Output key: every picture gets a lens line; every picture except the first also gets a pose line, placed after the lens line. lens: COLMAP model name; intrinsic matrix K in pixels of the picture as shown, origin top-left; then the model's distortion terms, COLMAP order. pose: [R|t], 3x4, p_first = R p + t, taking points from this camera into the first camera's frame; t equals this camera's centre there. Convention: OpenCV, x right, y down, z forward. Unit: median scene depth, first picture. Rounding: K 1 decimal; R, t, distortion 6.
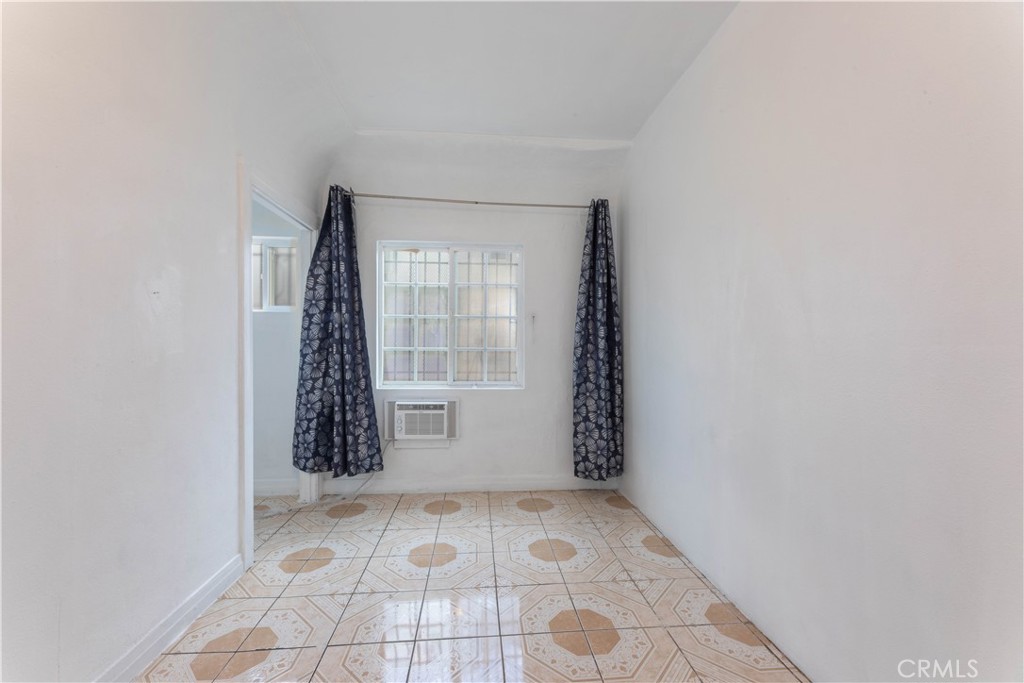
lens RADIAL K [[409.8, 0, 505.5], [0, 409.8, 345.7], [0, 0, 1]] dist [0.001169, -0.000199]
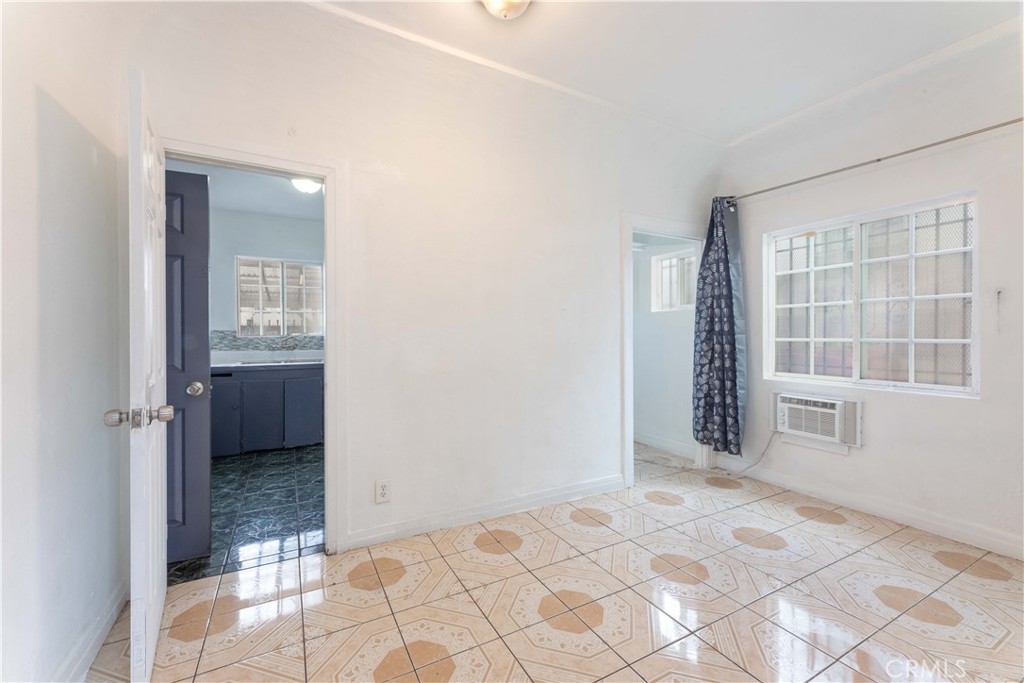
lens RADIAL K [[413.1, 0, 507.2], [0, 413.1, 336.0], [0, 0, 1]] dist [-0.000720, -0.000110]
pose [[0.399362, -0.004506, -0.916782, 0.404263], [0.001768, 0.999990, -0.004144, 0.001405], [0.916791, 0.000034, 0.399366, 0.000879]]
